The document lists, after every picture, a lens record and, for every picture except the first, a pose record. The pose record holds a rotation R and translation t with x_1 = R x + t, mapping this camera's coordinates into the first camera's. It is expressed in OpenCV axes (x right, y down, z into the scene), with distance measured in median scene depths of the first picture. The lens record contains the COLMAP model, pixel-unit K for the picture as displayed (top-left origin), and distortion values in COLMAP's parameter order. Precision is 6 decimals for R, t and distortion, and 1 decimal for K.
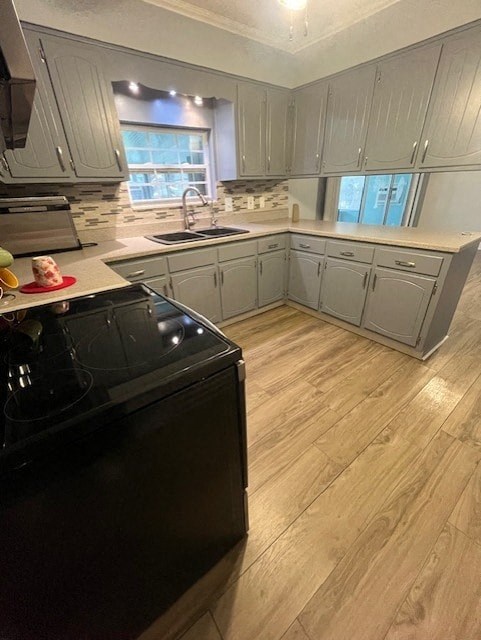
lens RADIAL K [[261.7, 0, 240.5], [0, 261.7, 320.0], [0, 0, 1]] dist [0.000821, 0.000170]
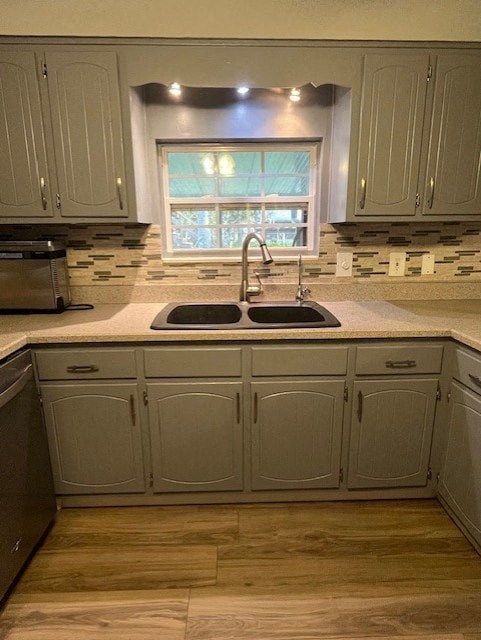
lens RADIAL K [[381.5, 0, 240.5], [0, 381.5, 320.0], [0, 0, 1]] dist [-0.005161, -0.001207]
pose [[0.809284, 0.162487, -0.564497, 0.267012], [-0.283273, 0.949812, -0.132714, -0.203311], [0.514602, 0.267311, 0.814696, 0.351695]]
